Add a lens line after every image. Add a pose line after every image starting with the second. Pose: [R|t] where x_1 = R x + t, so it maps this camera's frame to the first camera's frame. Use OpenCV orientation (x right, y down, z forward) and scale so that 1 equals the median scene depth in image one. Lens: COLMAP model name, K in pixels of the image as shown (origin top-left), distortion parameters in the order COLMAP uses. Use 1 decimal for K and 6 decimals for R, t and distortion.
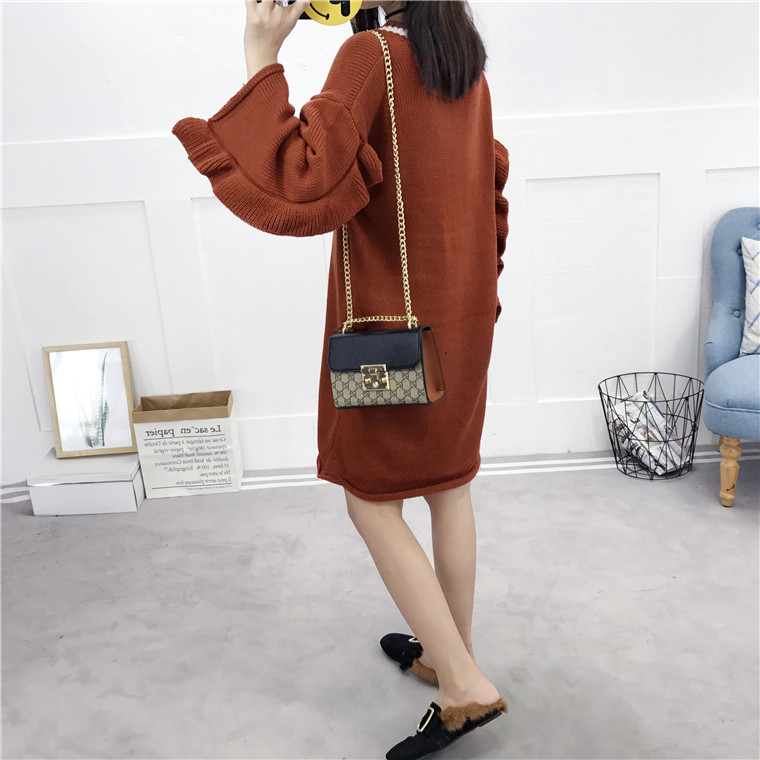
lens RADIAL K [[980.7, 0, 352.1], [0, 980.7, 355.7], [0, 0, 1]] dist [0.022923, -0.080159]
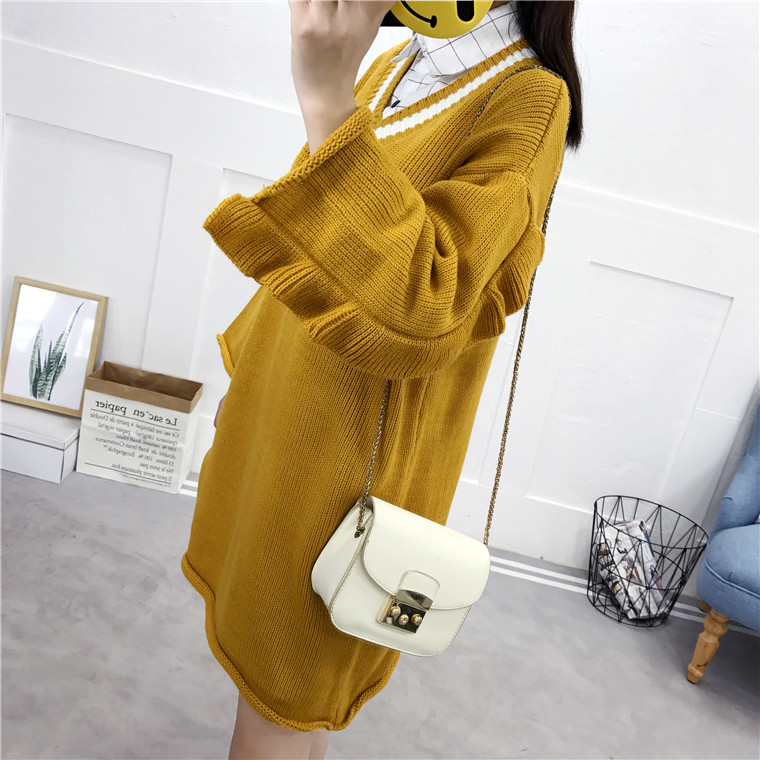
lens RADIAL K [[959.7, 0, 371.7], [0, 959.7, 357.0], [0, 0, 1]] dist [-0.010662, 0.042408]
pose [[0.953866, 0.300179, 0.005777, 0.011808], [-0.300231, 0.953594, 0.022819, -0.055996], [0.001341, -0.023500, 0.999723, 0.130997]]
